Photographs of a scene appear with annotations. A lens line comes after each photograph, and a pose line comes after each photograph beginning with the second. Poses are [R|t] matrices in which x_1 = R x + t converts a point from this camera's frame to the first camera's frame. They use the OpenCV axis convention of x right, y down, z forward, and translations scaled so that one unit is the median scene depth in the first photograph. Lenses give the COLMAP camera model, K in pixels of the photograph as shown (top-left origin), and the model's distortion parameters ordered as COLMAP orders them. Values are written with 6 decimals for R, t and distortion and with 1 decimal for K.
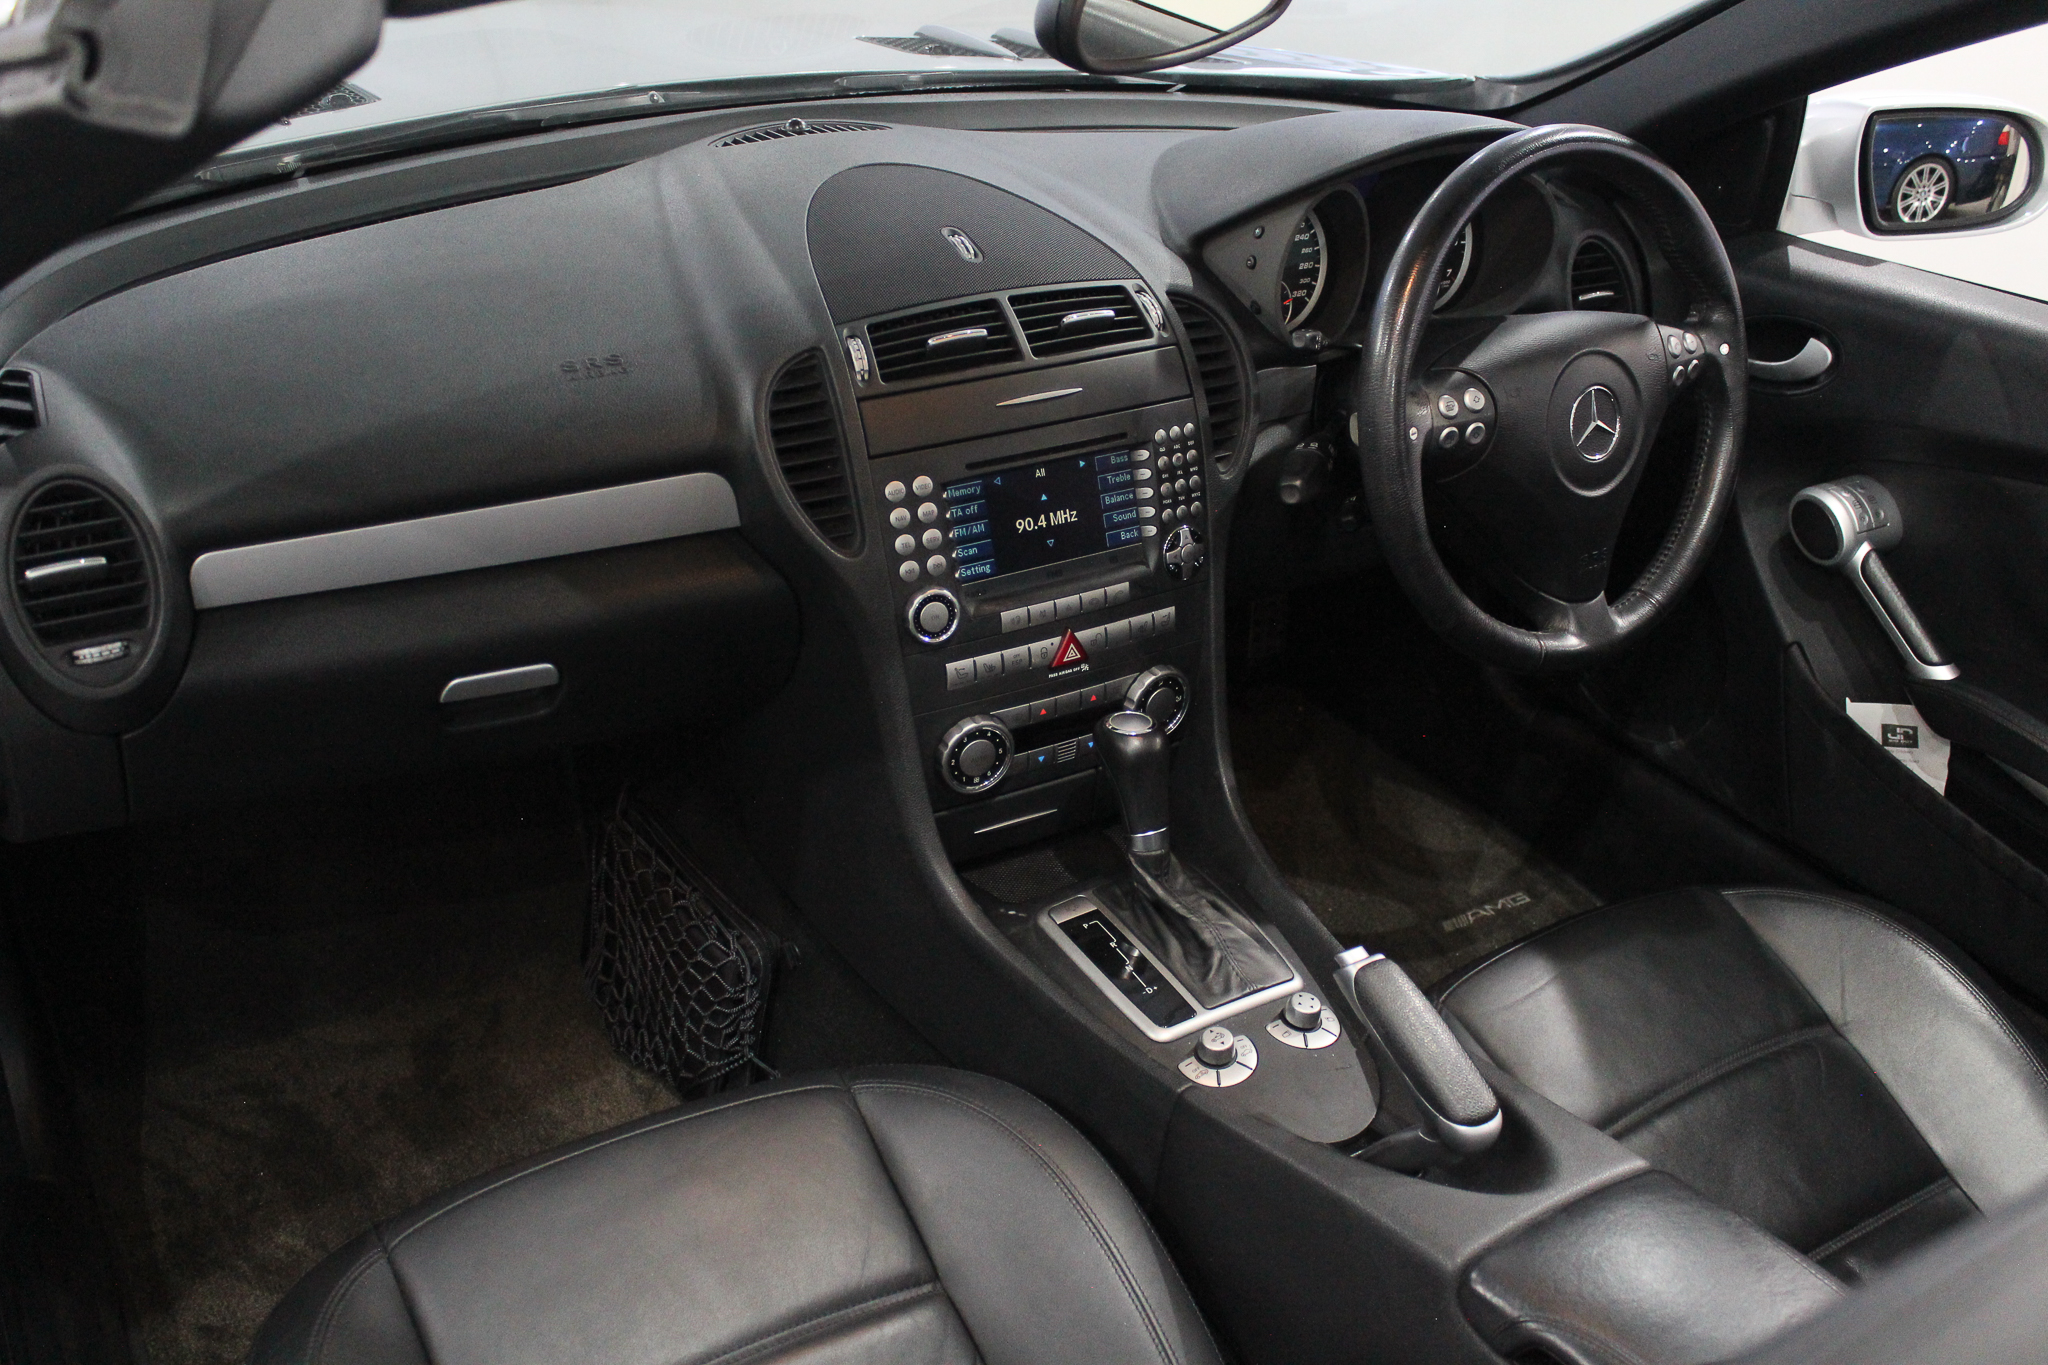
lens RADIAL K [[1889.4, 0, 1012.6], [0, 1889.4, 672.2], [0, 0, 1]] dist [-0.123269, 0.000000]
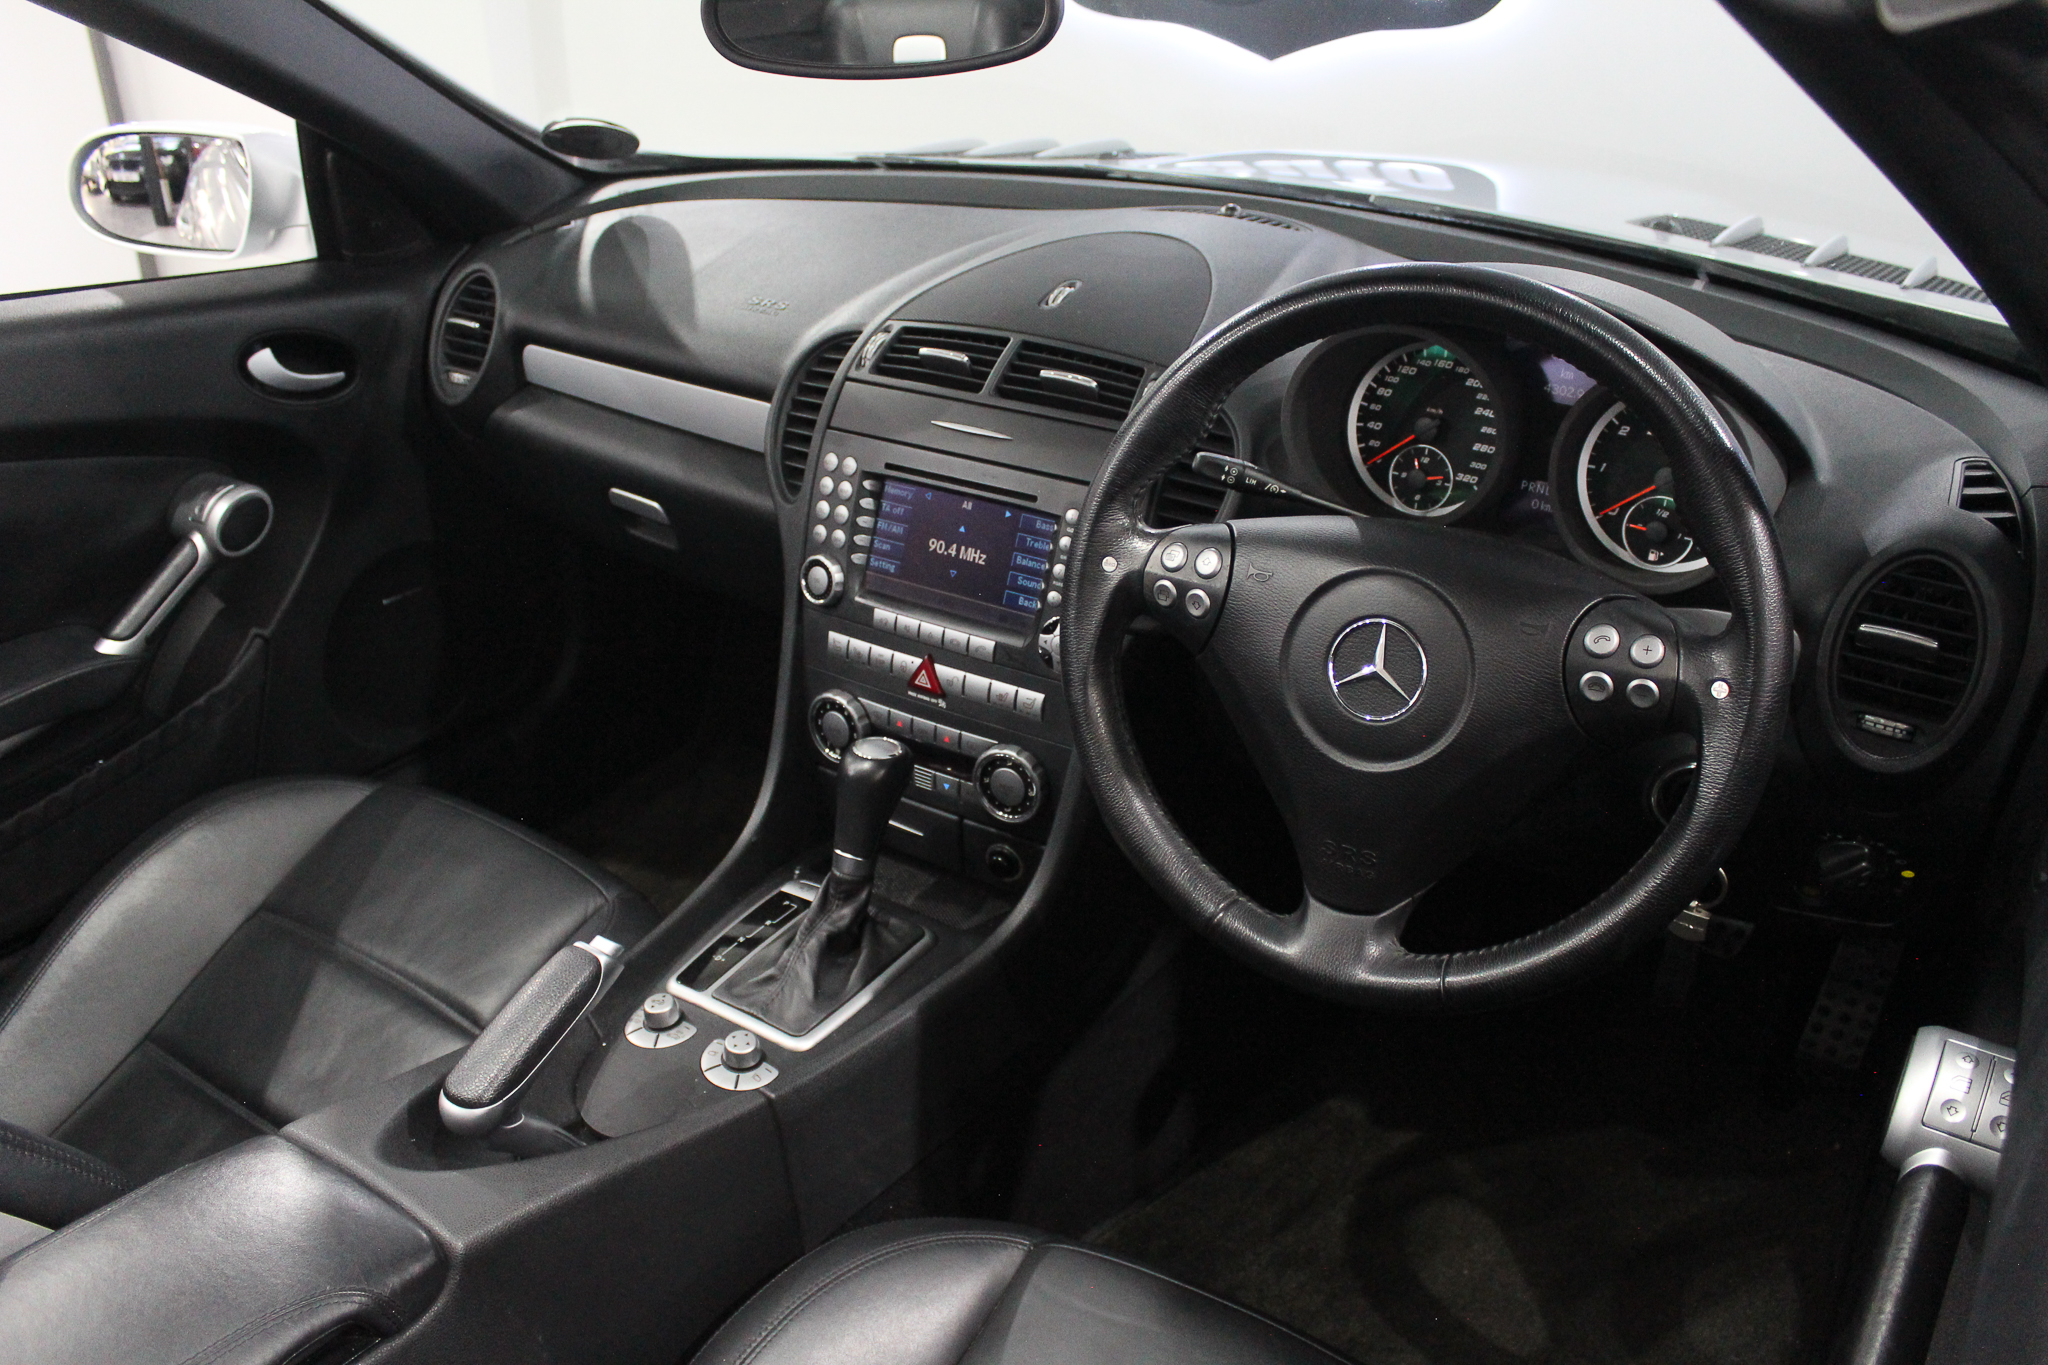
lens RADIAL K [[1684.4, 0, 1023.8], [0, 1684.4, 675.8], [0, 0, 1]] dist [-0.140751, 0.087801]
pose [[0.419273, 0.351570, -0.837024, 0.818522], [-0.439736, 0.885247, 0.151558, -0.174538], [0.794256, 0.304526, 0.525758, 0.568919]]
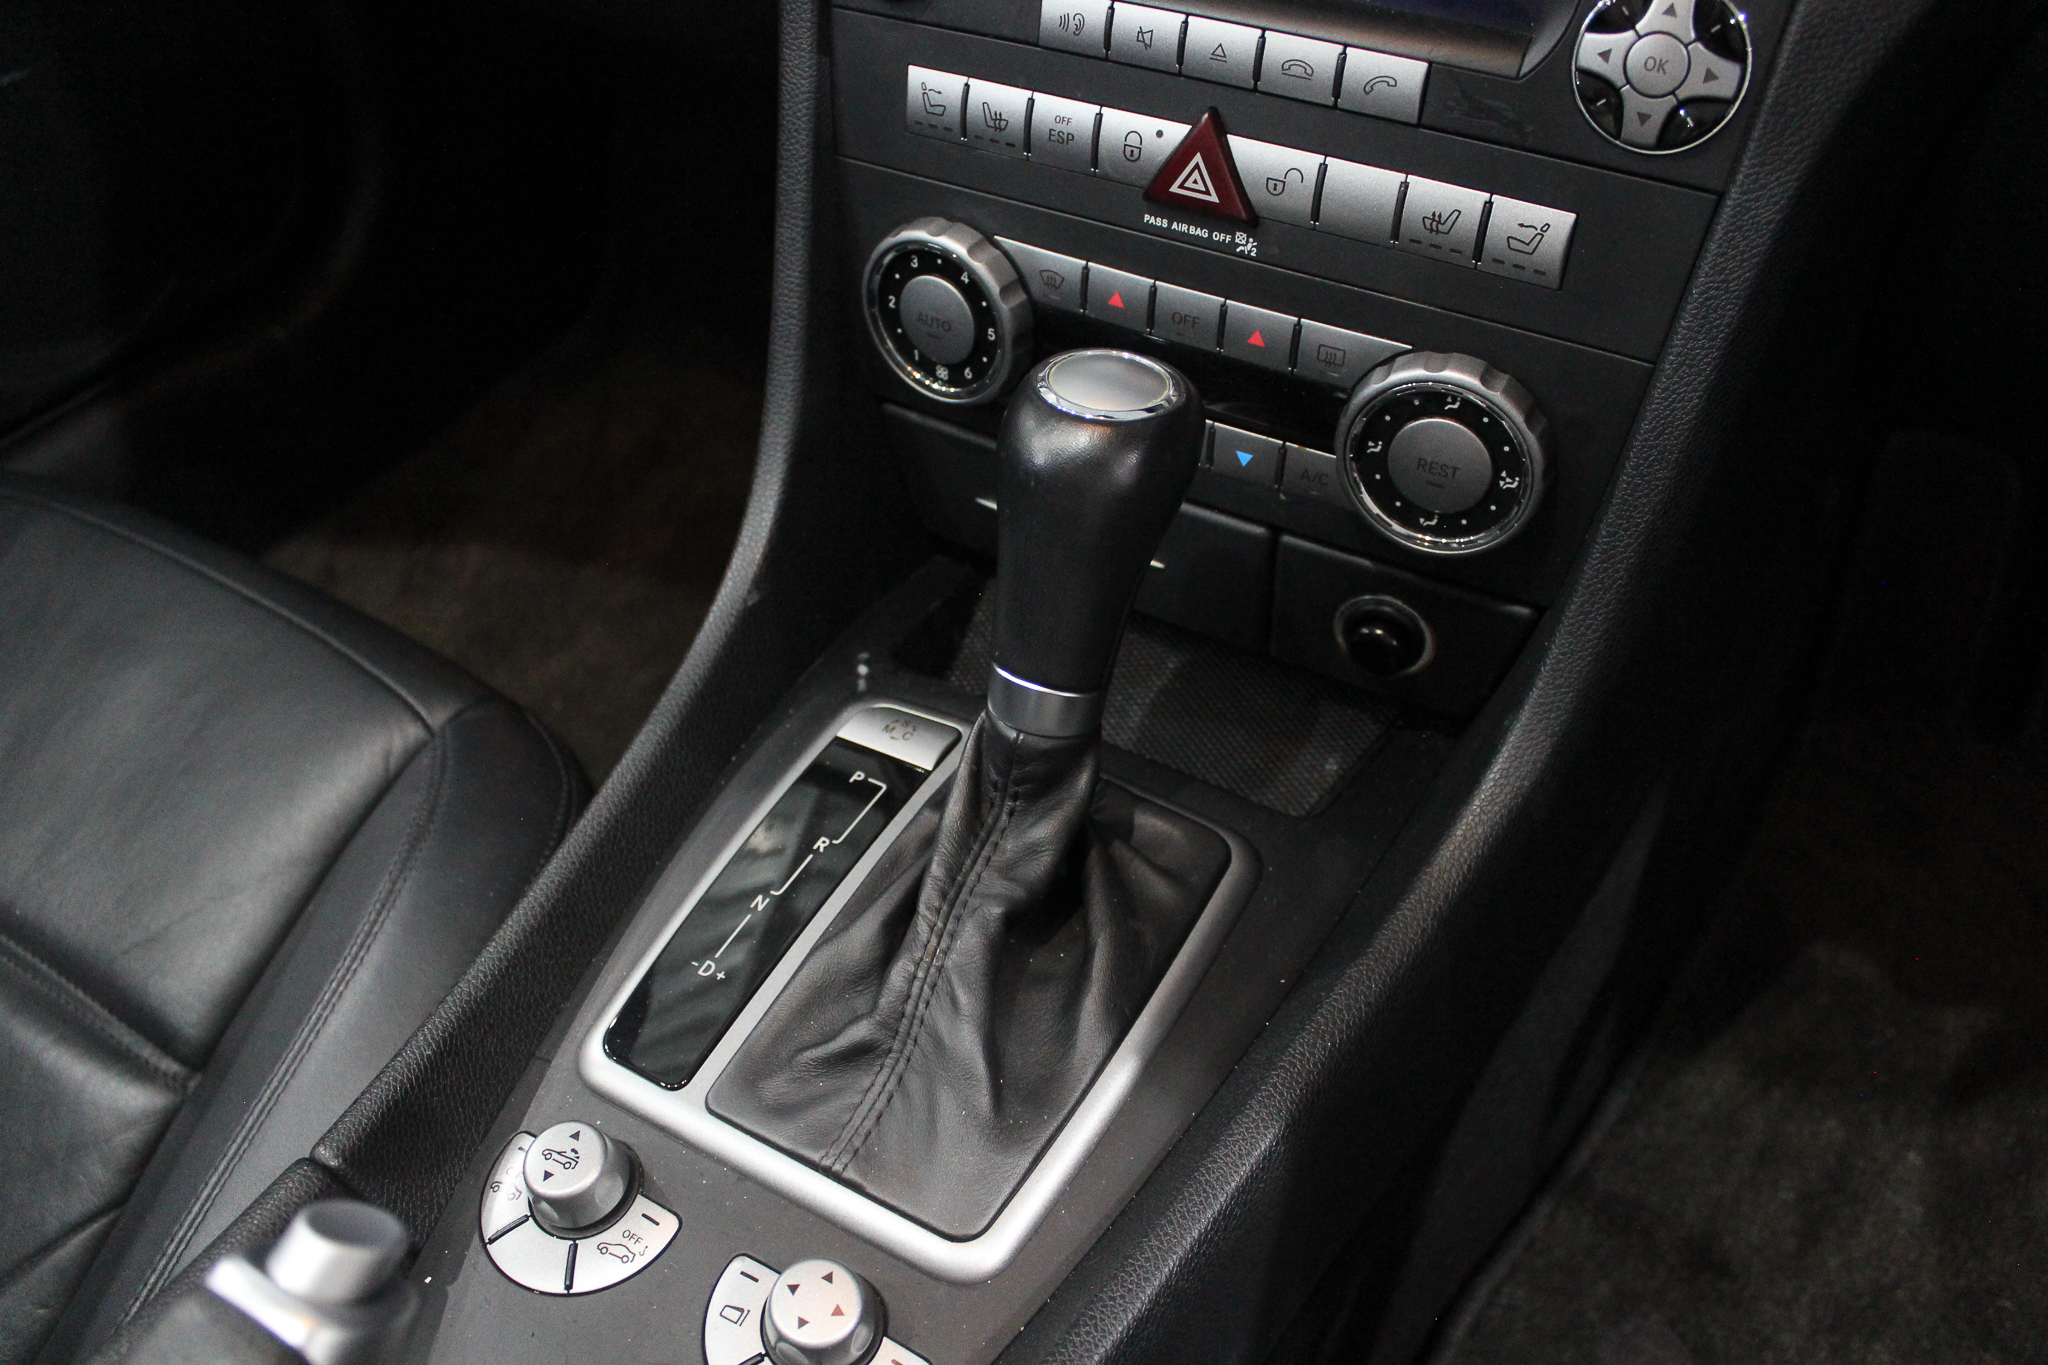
lens RADIAL K [[1684.4, 0, 1001.3], [0, 1684.4, 665.2], [0, 0, 1]] dist [-0.140751, 0.087801]
pose [[0.470177, 0.546370, -0.693119, 0.294343], [-0.401155, 0.831827, 0.383586, -0.041502], [0.786135, 0.097695, 0.610285, 0.784537]]
